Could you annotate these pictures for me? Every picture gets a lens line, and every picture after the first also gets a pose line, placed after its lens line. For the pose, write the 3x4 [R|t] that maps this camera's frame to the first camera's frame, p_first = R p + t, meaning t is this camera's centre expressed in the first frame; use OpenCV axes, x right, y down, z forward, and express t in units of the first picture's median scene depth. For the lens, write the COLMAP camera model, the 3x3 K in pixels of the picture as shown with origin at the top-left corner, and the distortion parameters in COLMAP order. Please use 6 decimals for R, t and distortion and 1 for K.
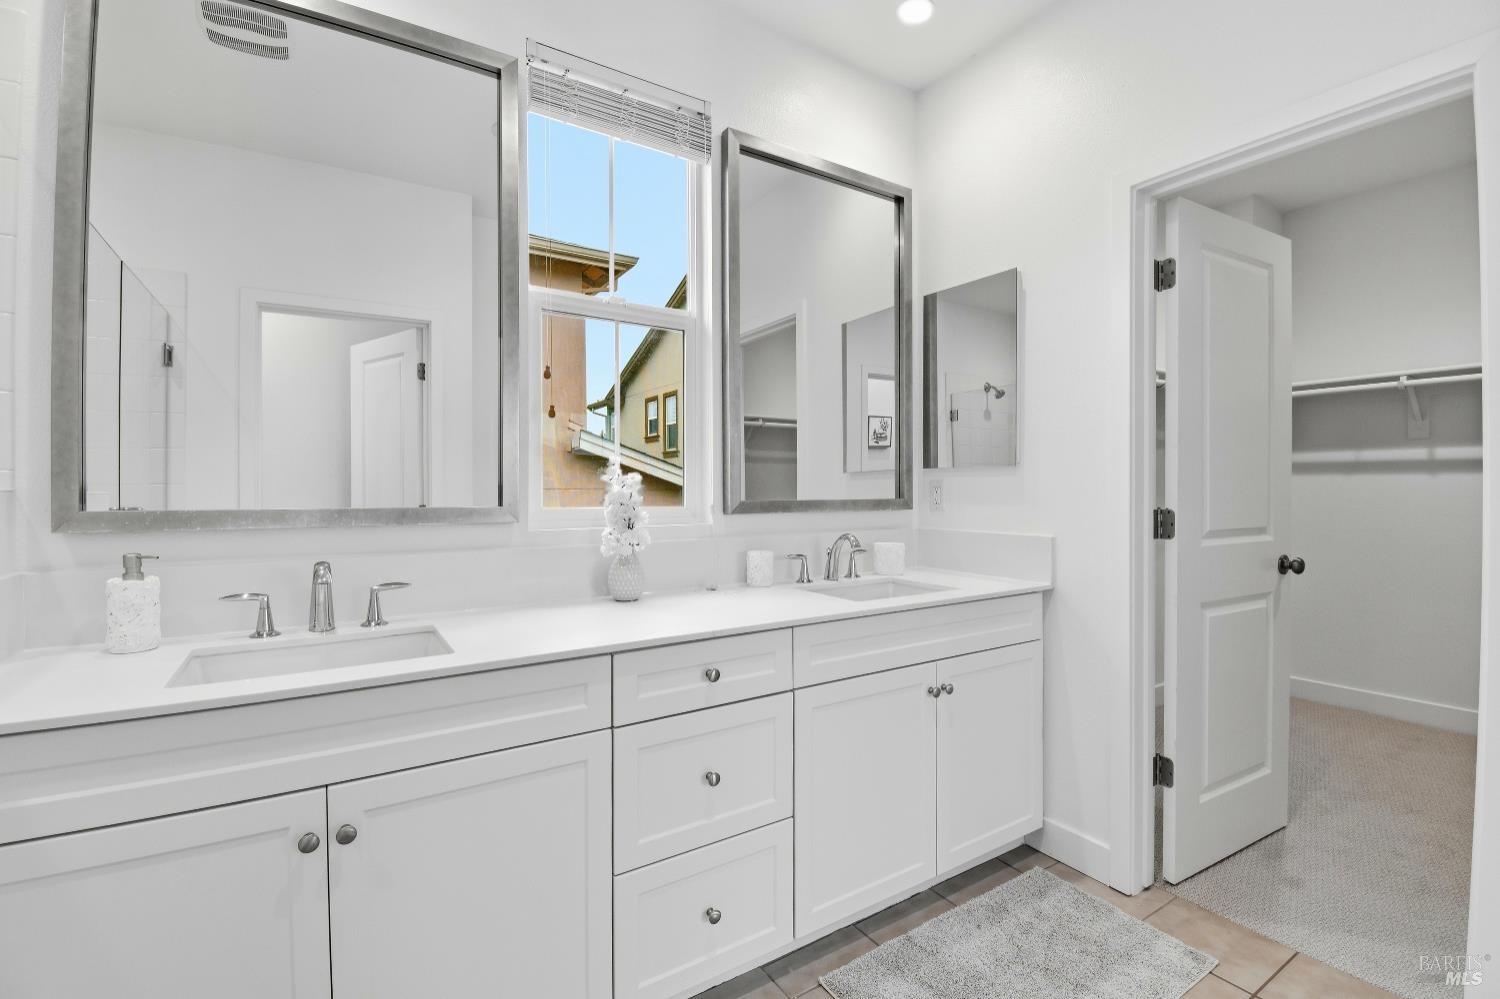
lens RADIAL K [[683.6, 0, 779.8], [0, 683.6, 487.5], [0, 0, 1]] dist [0.009220, -0.016135]
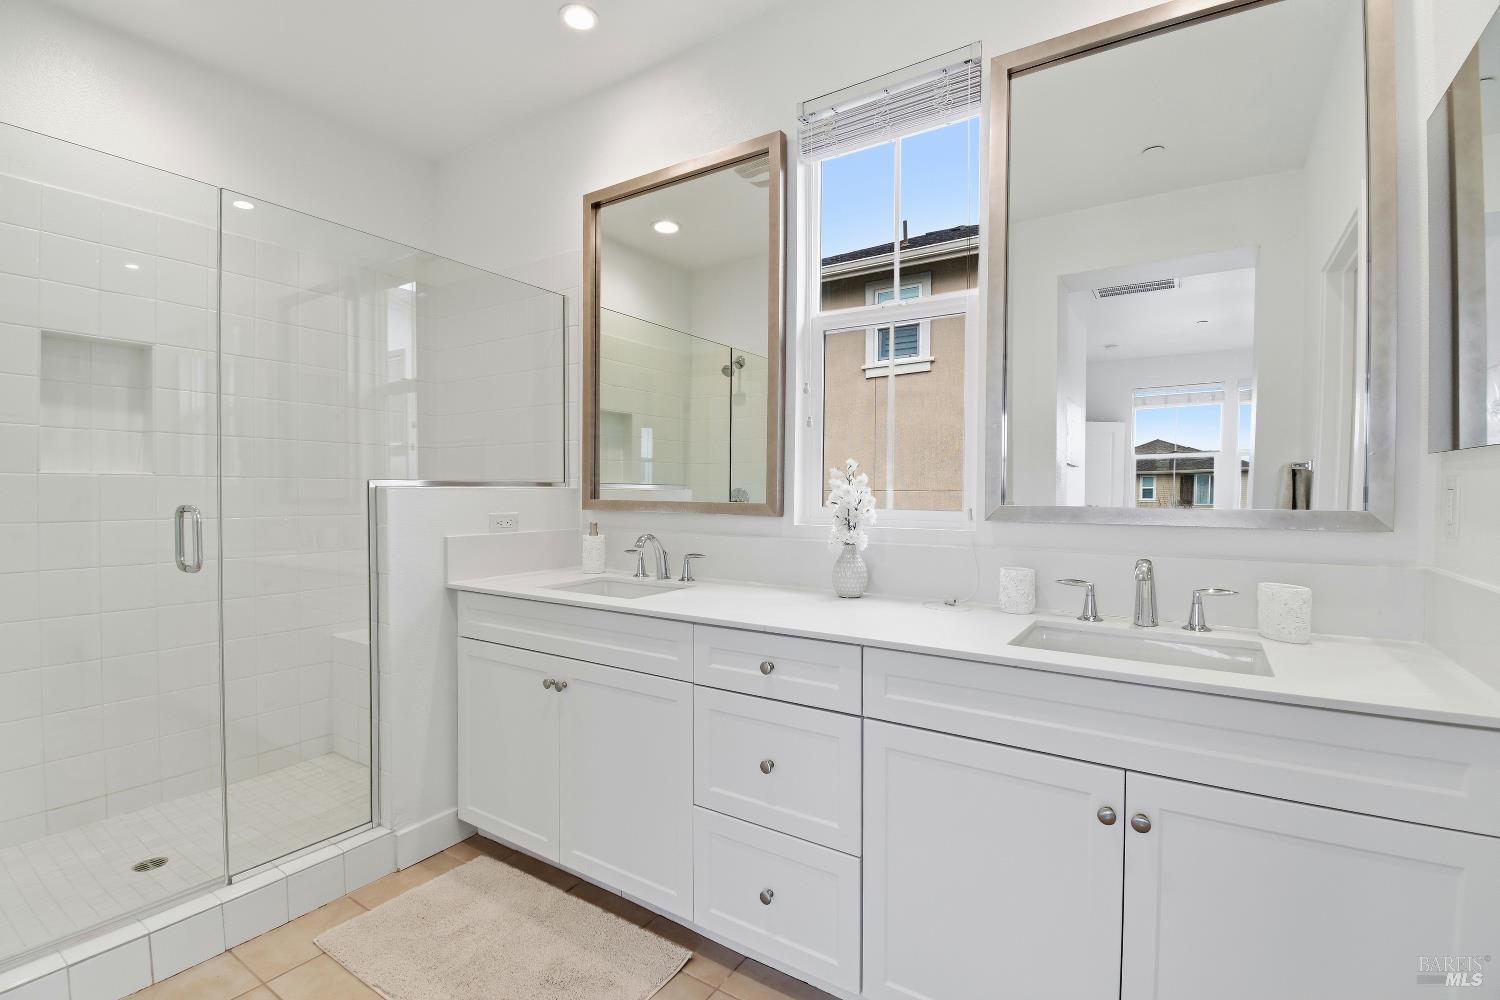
lens RADIAL K [[683.6, 0, 749.0], [0, 683.6, 499.1], [0, 0, 1]] dist [0.009220, -0.016135]
pose [[0.376481, 0.015860, -0.926289, 0.666504], [-0.001161, 0.999861, 0.016648, -0.000326], [0.926424, -0.005192, 0.376447, 0.455595]]
